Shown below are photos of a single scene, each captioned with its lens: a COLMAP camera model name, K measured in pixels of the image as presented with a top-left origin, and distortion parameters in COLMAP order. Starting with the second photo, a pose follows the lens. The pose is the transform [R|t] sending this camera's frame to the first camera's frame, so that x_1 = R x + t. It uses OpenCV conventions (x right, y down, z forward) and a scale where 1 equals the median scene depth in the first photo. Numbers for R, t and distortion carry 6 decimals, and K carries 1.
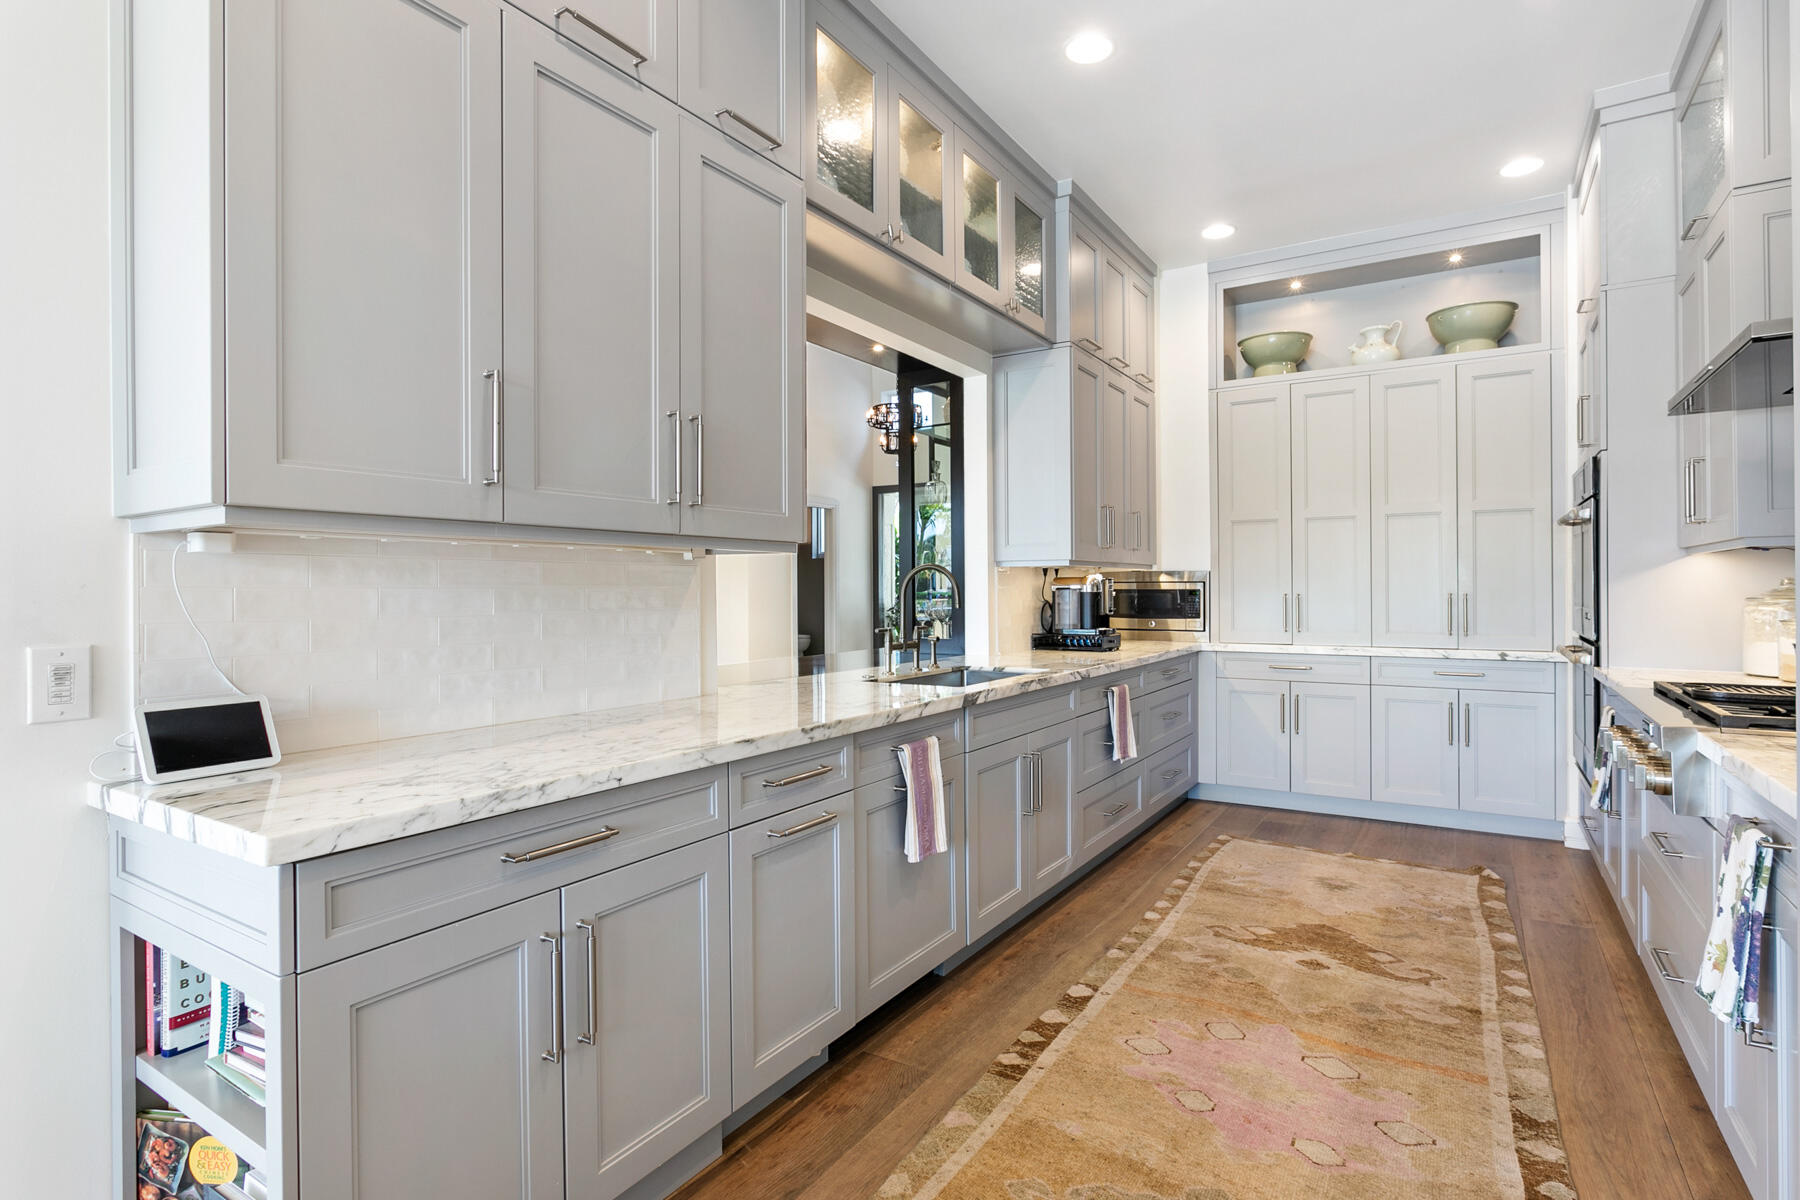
lens RADIAL K [[899.8, 0, 900.8], [0, 899.8, 591.3], [0, 0, 1]] dist [-0.010943, 0.003824]
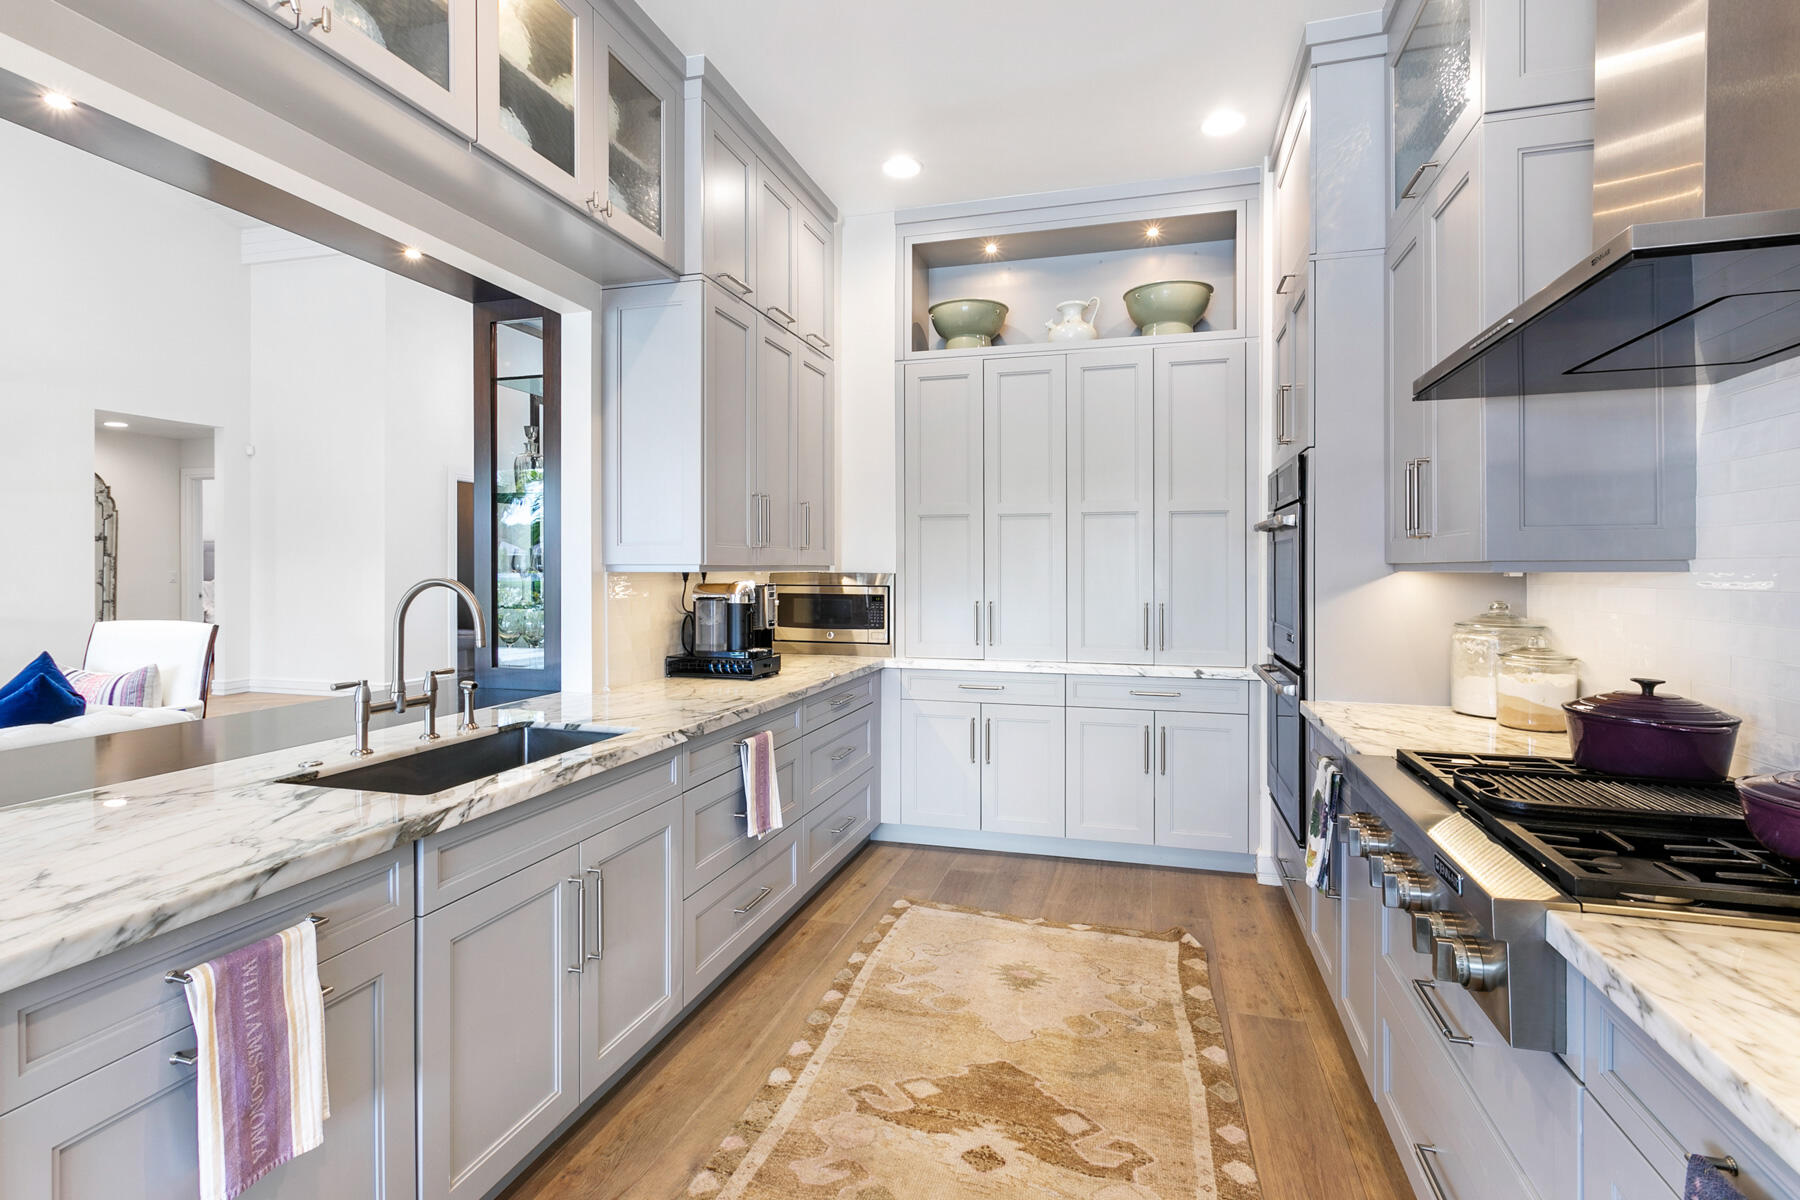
lens RADIAL K [[866.9, 0, 899.7], [0, 866.9, 570.4], [0, 0, 1]] dist [0.002325, -0.000103]
pose [[0.959385, 0.005386, 0.282049, 0.158332], [-0.004969, 0.999985, -0.002194, -0.032709], [-0.282057, 0.000704, 0.959397, 0.286020]]
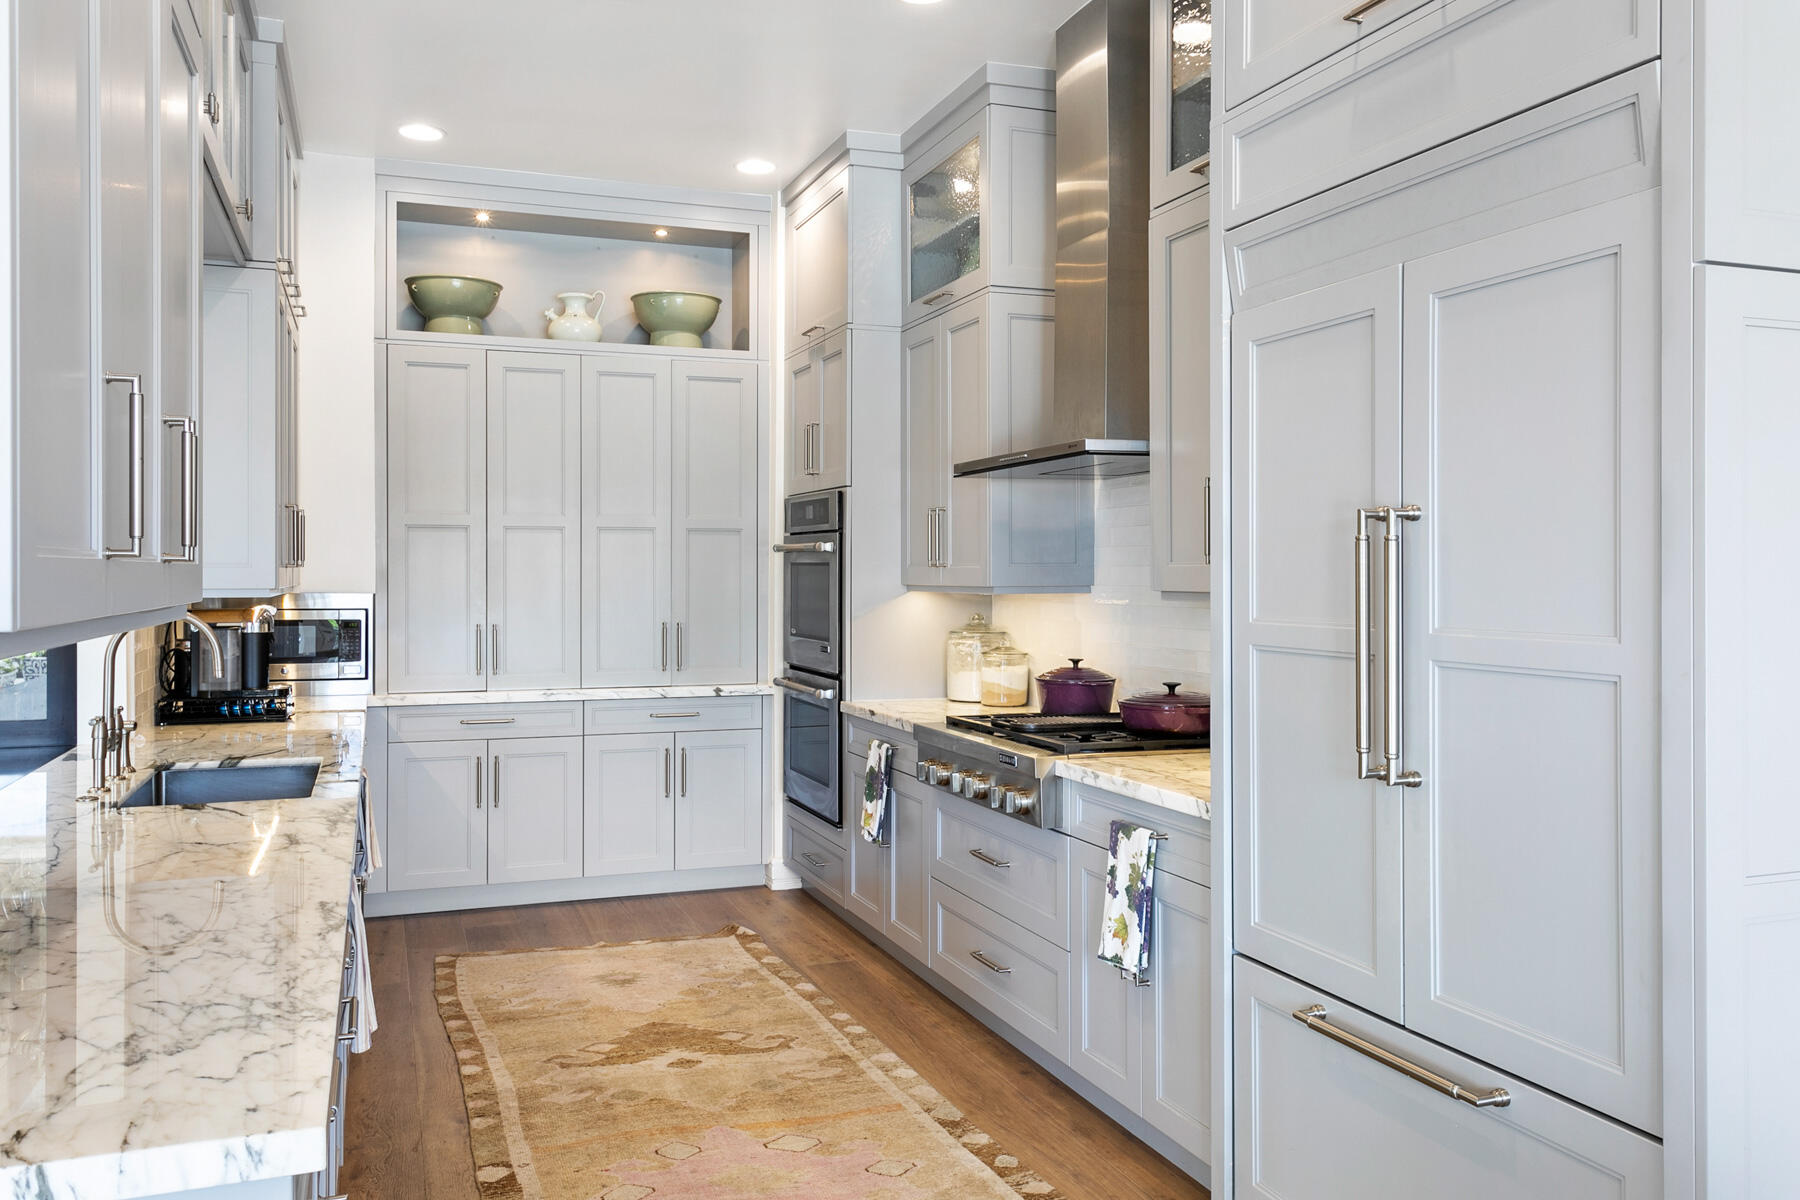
lens RADIAL K [[1411.4, 0, 903.3], [0, 1411.4, 581.3], [0, 0, 1]] dist [0.012434, 0.005896]
pose [[0.601418, 0.000630, 0.798935, -0.408696], [-0.002004, 0.999998, 0.000719, -0.046896], [-0.798932, -0.002034, 0.601417, -0.007397]]
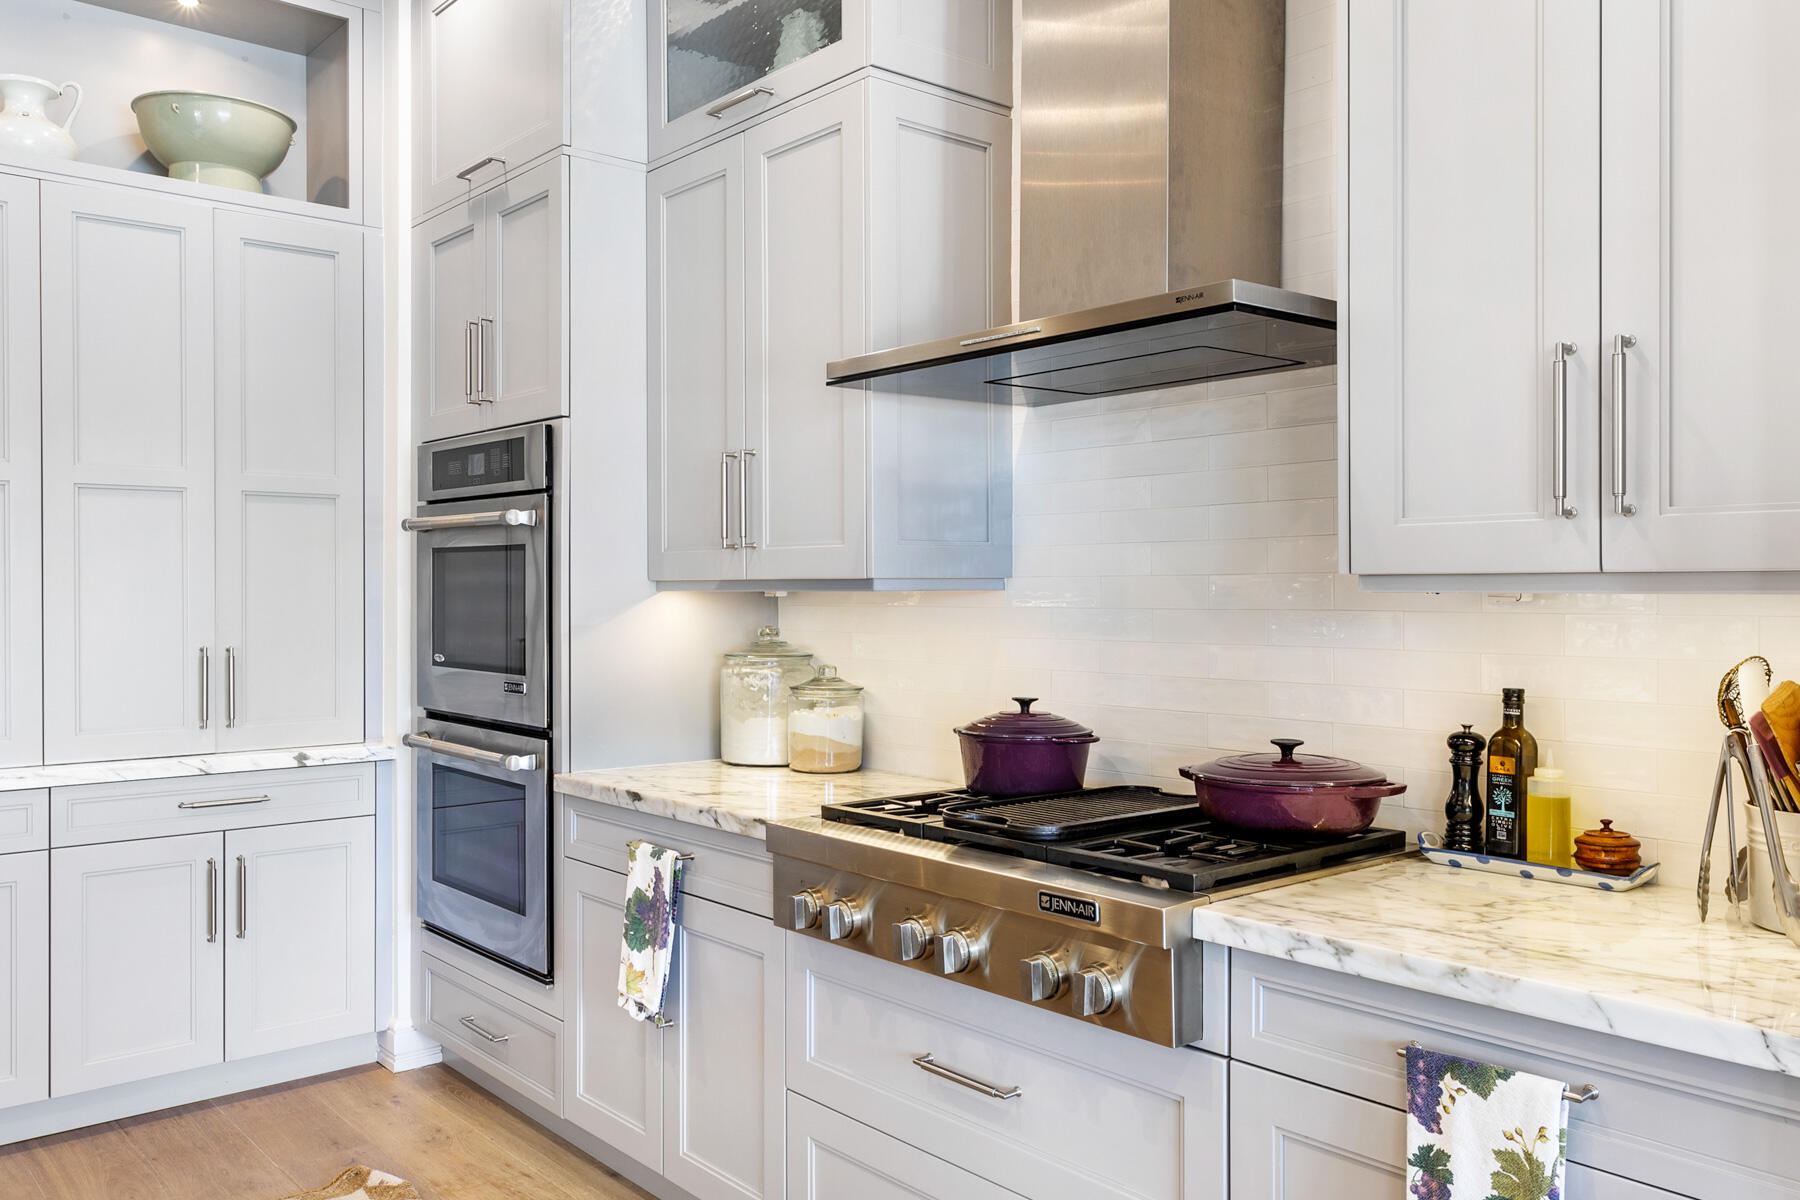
lens RADIAL K [[1411.4, 0, 892.5], [0, 1411.4, 598.4], [0, 0, 1]] dist [0.012434, 0.005896]
pose [[0.291026, -0.001732, 0.956714, -0.063219], [0.001519, 0.999998, 0.001348, -0.031926], [-0.956714, 0.001061, 0.291028, 0.459896]]
